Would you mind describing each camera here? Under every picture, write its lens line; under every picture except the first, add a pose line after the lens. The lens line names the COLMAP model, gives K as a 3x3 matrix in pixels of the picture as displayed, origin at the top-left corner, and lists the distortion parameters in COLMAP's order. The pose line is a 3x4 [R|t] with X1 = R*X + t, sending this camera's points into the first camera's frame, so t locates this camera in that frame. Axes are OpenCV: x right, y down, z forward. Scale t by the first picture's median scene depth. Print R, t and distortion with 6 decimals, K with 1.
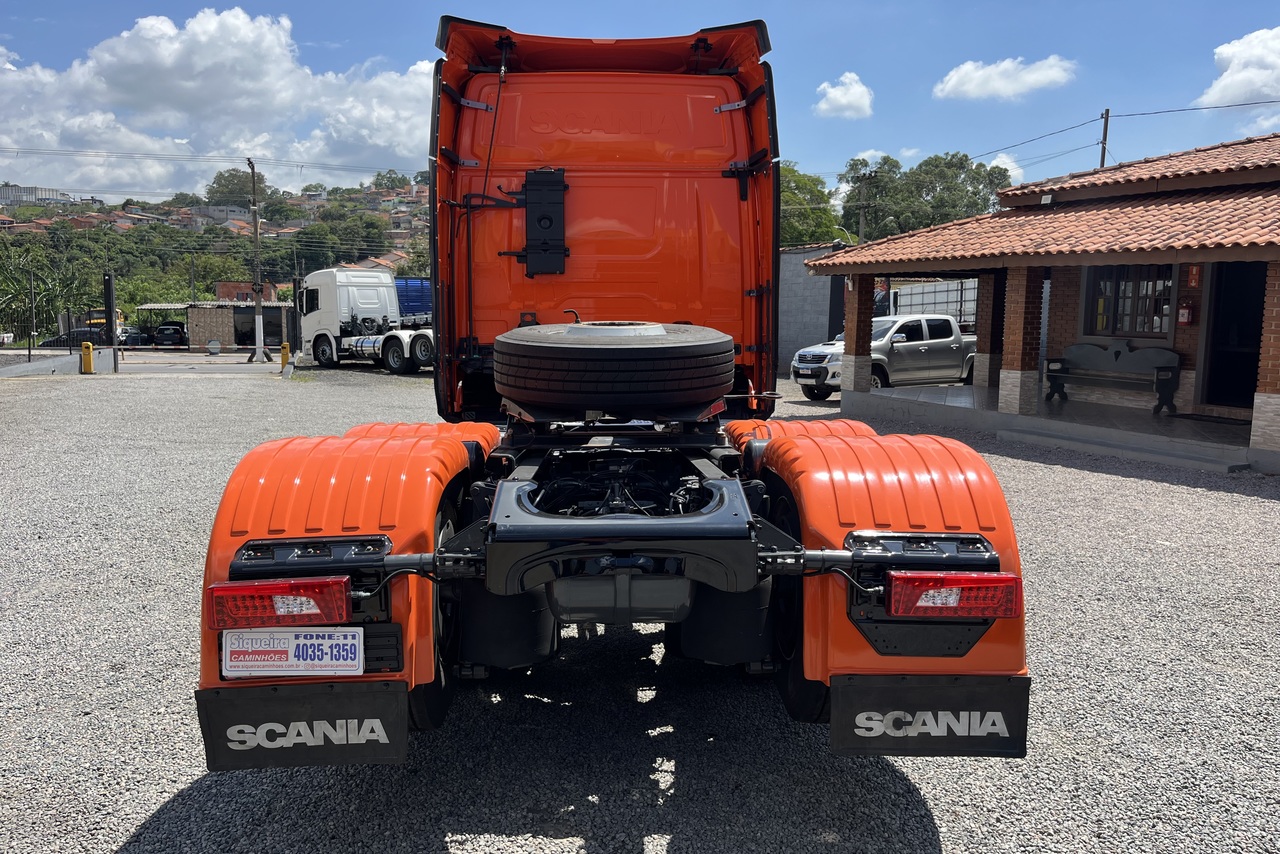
lens RADIAL K [[997.5, 0, 634.0], [0, 997.5, 424.6], [0, 0, 1]] dist [0.018033, -0.000109]
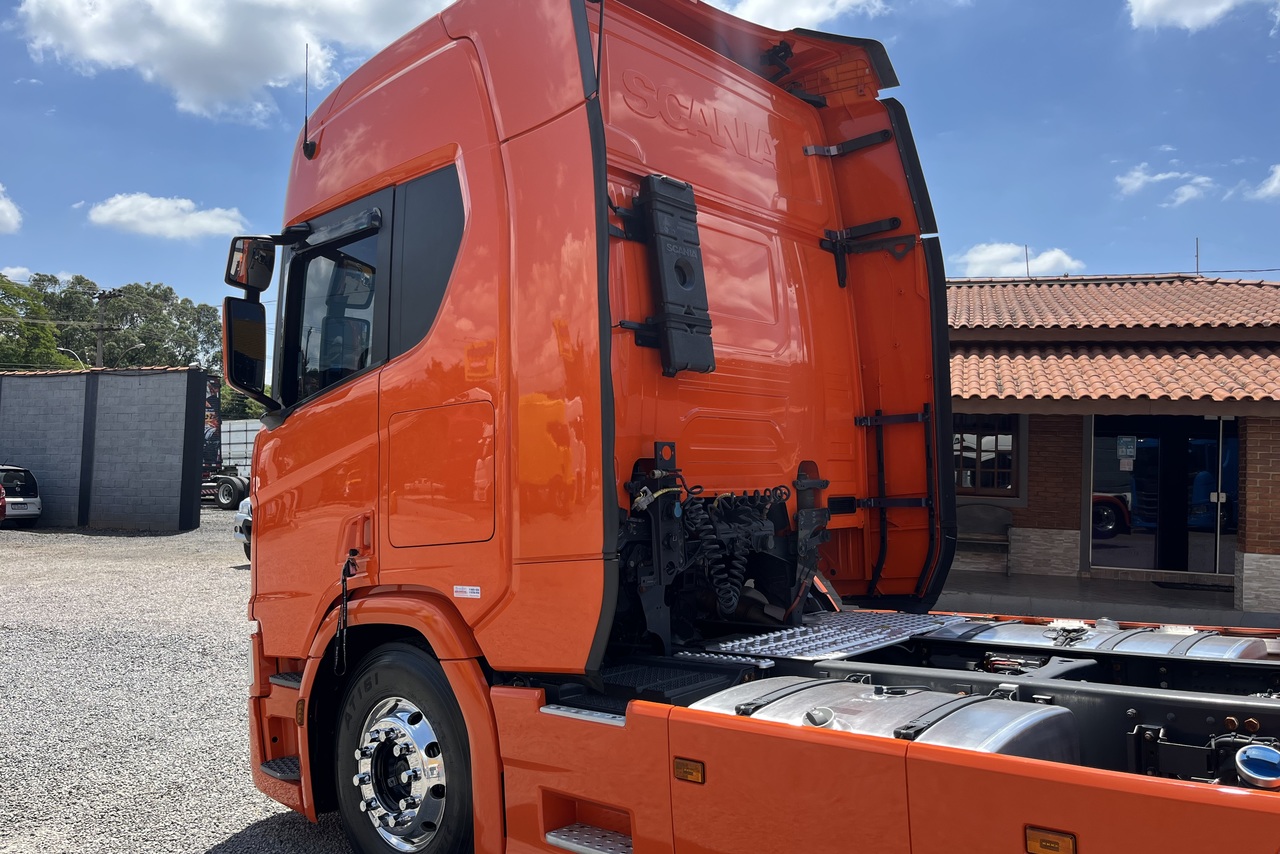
lens RADIAL K [[997.5, 0, 634.0], [0, 997.5, 424.6], [0, 0, 1]] dist [0.018033, -0.000109]
pose [[0.690254, 0.038076, 0.722564, -0.475027], [0.064971, 0.991319, -0.114303, -0.061613], [-0.720644, 0.125844, 0.681788, 0.645354]]
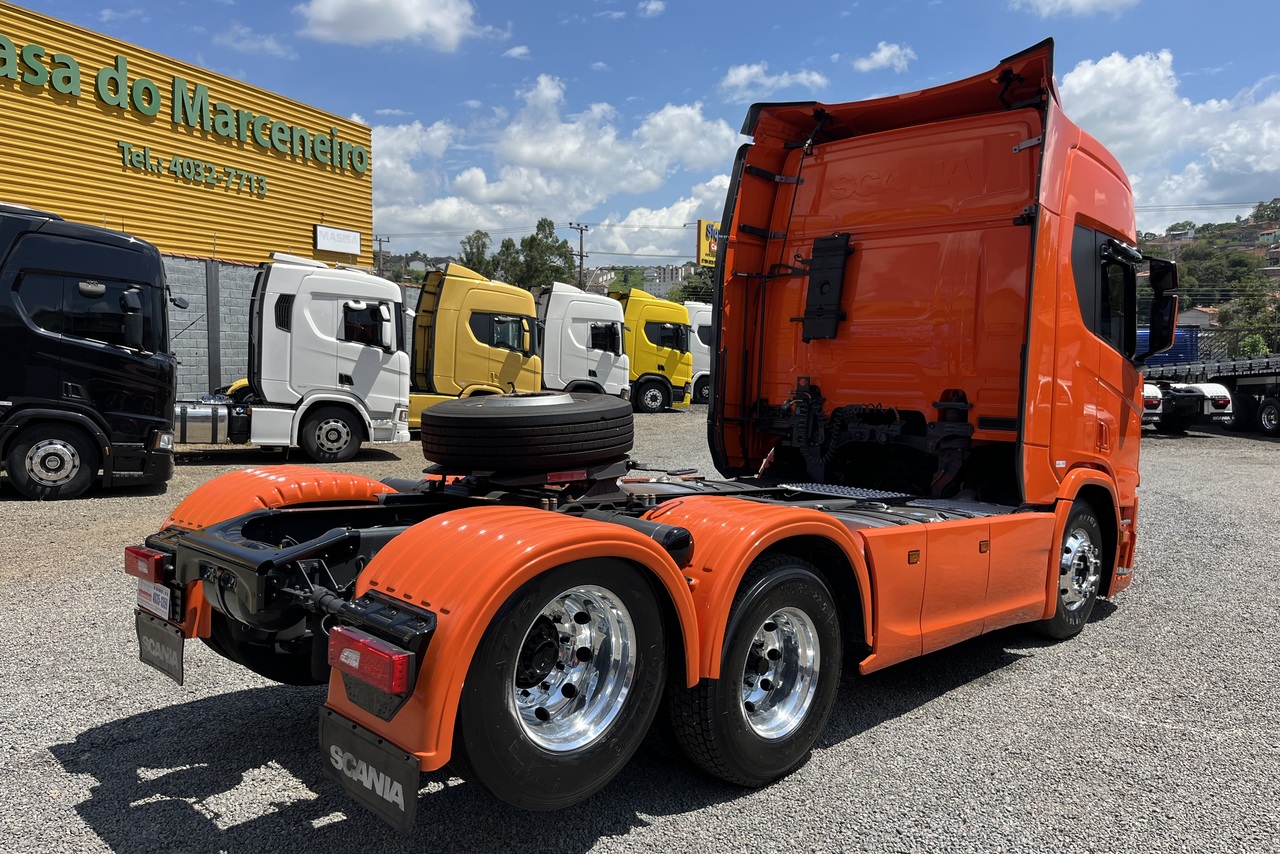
lens RADIAL K [[997.5, 0, 634.0], [0, 997.5, 424.6], [0, 0, 1]] dist [0.018033, -0.000109]
pose [[0.667106, 0.056909, -0.742786, 0.525491], [-0.090608, 0.995874, -0.005077, -0.041534], [0.739432, 0.070689, 0.669510, 0.189066]]
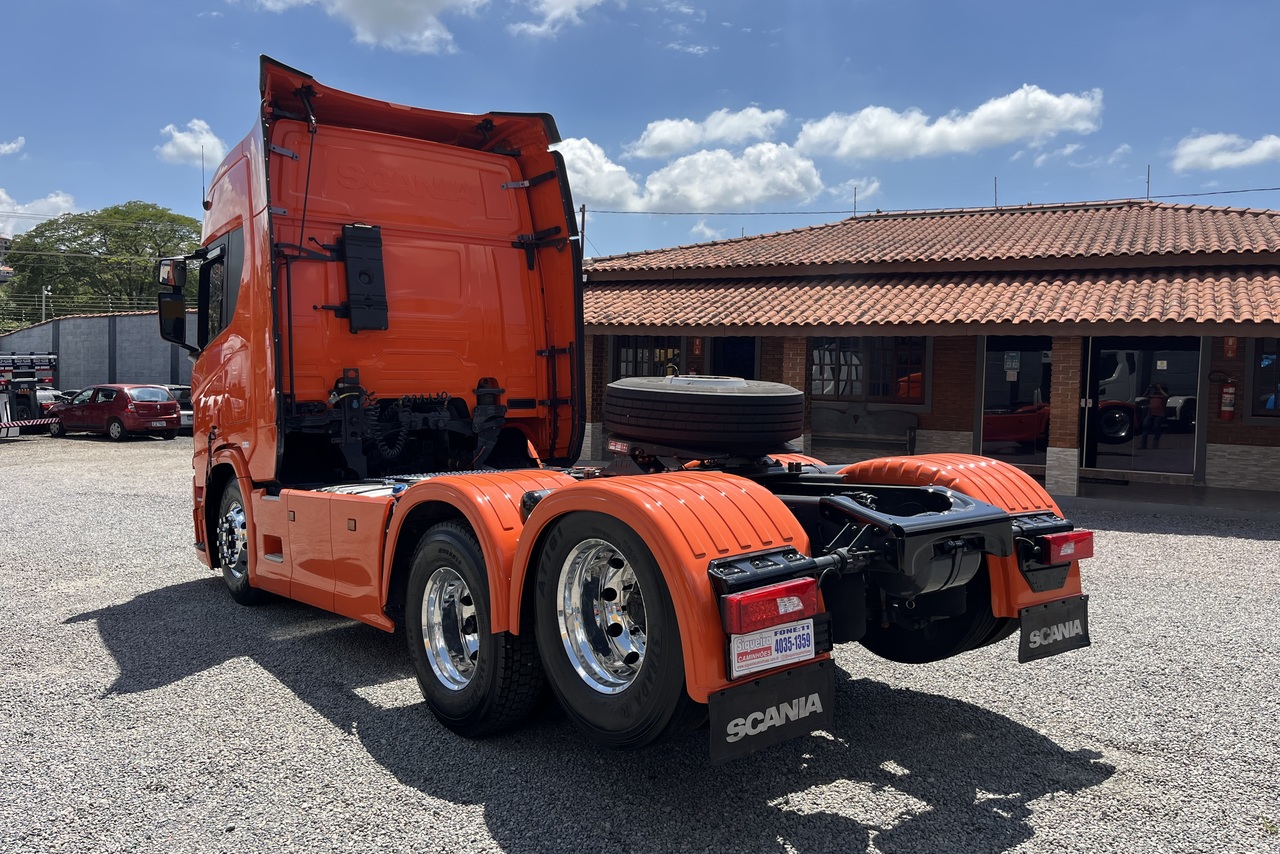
lens RADIAL K [[1003.3, 0, 647.5], [0, 1003.3, 423.2], [0, 0, 1]] dist [0.033099, -0.002237]
pose [[0.797568, -0.023527, 0.602770, -0.458938], [0.061194, 0.997240, -0.042045, 0.000510], [-0.600118, 0.070420, 0.796806, 0.043559]]
